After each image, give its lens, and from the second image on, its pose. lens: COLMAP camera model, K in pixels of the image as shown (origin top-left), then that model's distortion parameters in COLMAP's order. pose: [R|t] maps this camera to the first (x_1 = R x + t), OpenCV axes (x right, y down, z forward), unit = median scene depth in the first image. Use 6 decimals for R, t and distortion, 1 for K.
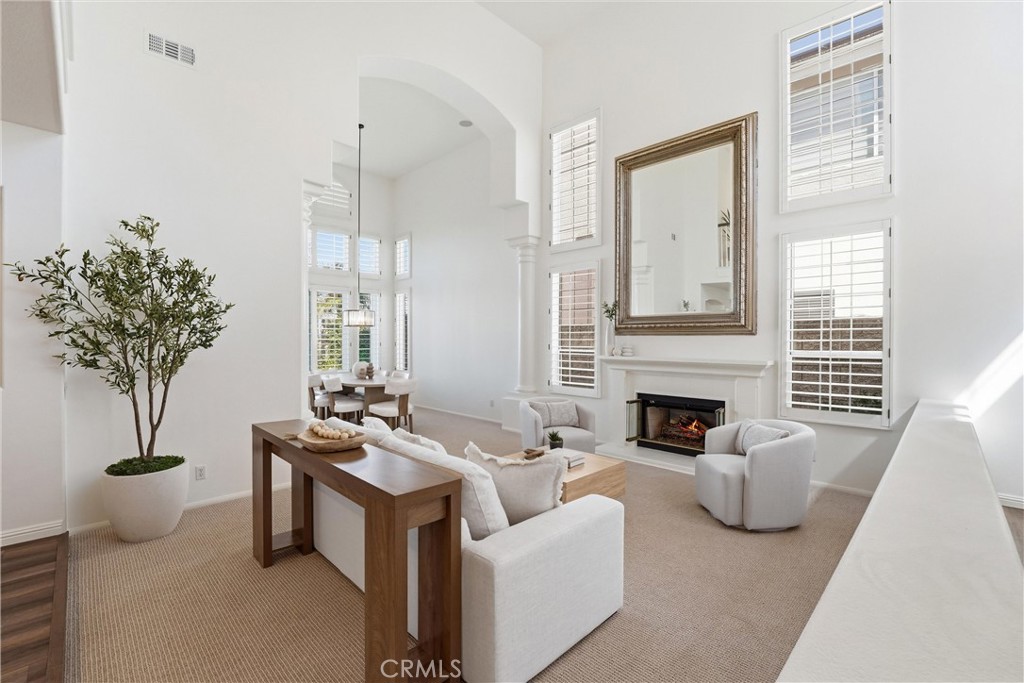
lens RADIAL K [[440.7, 0, 512.0], [0, 440.7, 341.5], [0, 0, 1]] dist [-0.001222, -0.000367]
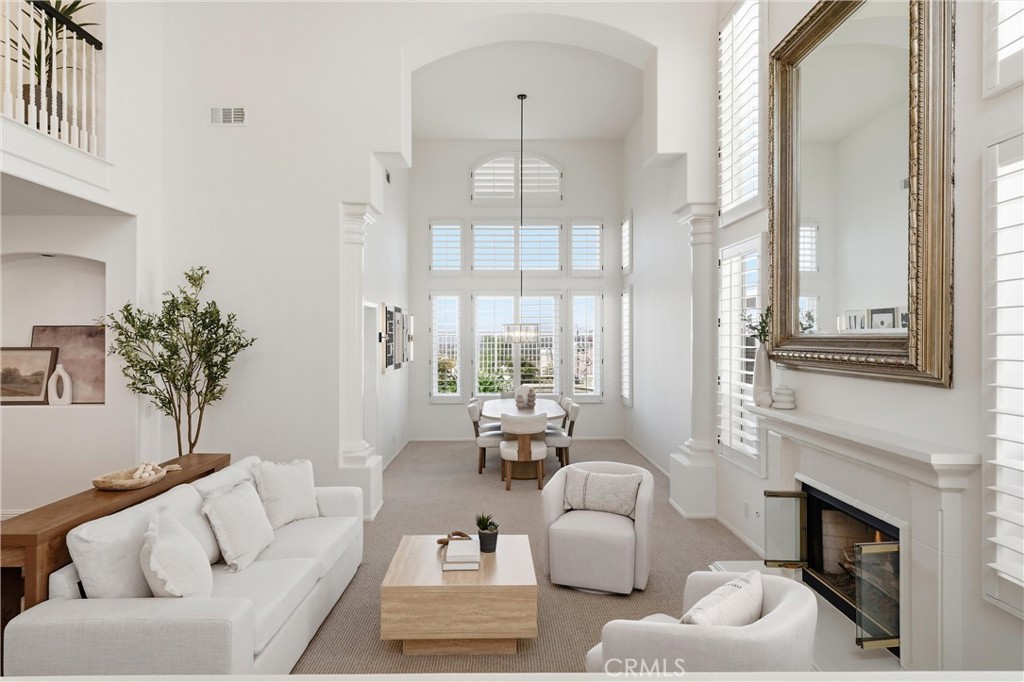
lens RADIAL K [[615.2, 0, 512.0], [0, 615.2, 341.0], [0, 0, 1]] dist [0.001215, 0.001170]
pose [[0.724230, 0.000262, -0.689558, 0.655837], [-0.003417, 0.999989, -0.003210, -0.057170], [0.689550, 0.004681, 0.724223, 0.268974]]
